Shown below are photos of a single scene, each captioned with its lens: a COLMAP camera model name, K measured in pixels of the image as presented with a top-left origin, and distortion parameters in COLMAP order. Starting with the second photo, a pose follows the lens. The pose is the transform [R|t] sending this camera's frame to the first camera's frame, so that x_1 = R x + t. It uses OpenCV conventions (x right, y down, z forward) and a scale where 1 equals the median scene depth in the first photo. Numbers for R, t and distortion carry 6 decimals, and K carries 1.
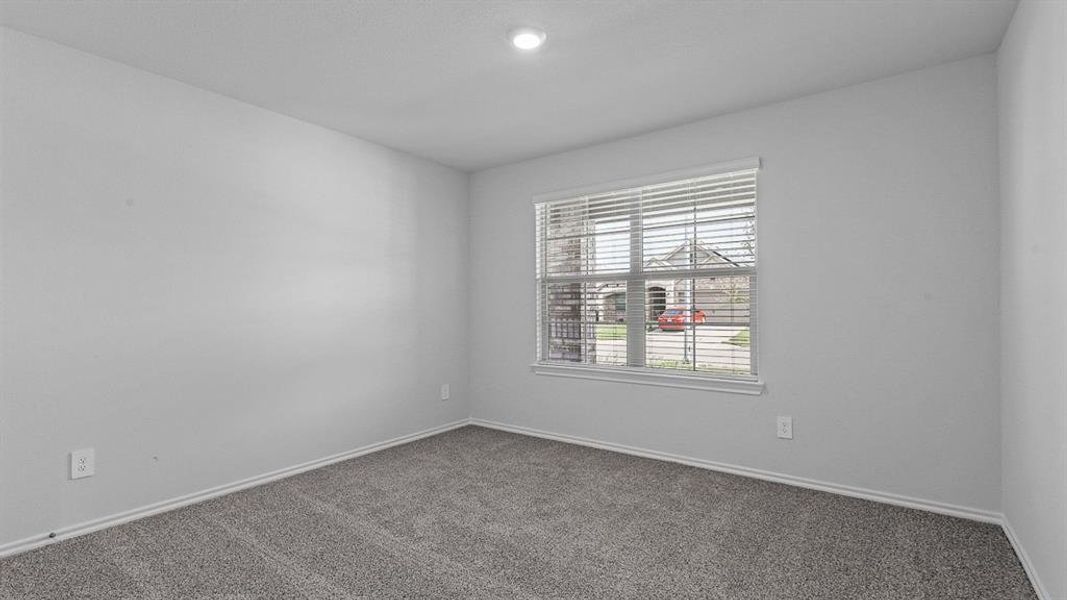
lens RADIAL K [[485.9, 0, 533.5], [0, 485.9, 300.0], [0, 0, 1]] dist [0.003491, -0.000047]
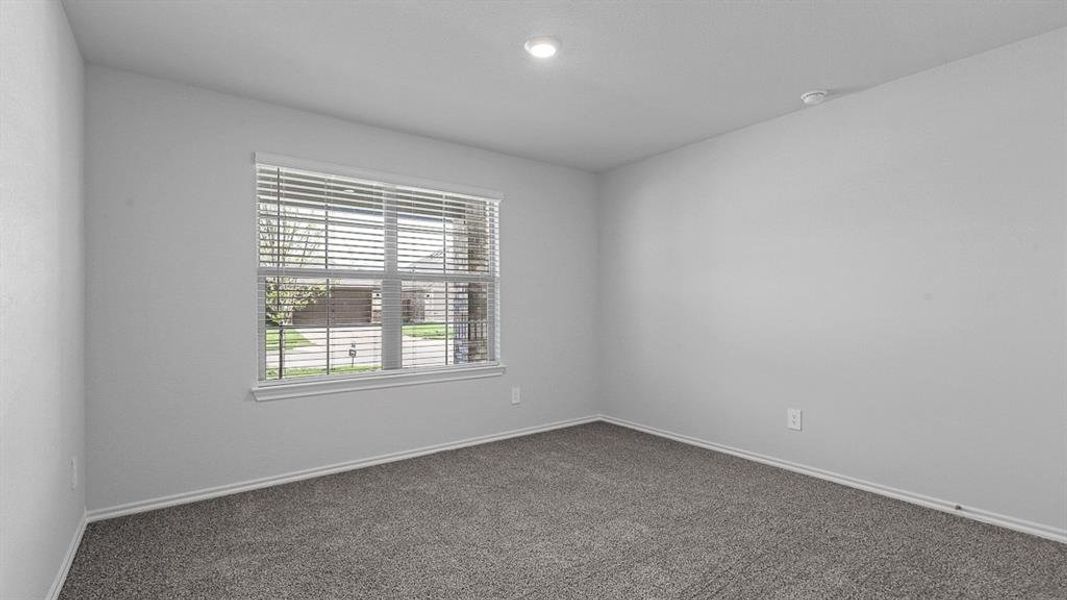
lens RADIAL K [[485.9, 0, 533.5], [0, 485.9, 300.0], [0, 0, 1]] dist [0.003491, -0.000047]
pose [[0.290012, 0.018154, 0.956851, -0.638831], [-0.010085, 0.999823, -0.015913, 0.012113], [-0.956970, -0.005035, 0.290143, 0.458095]]
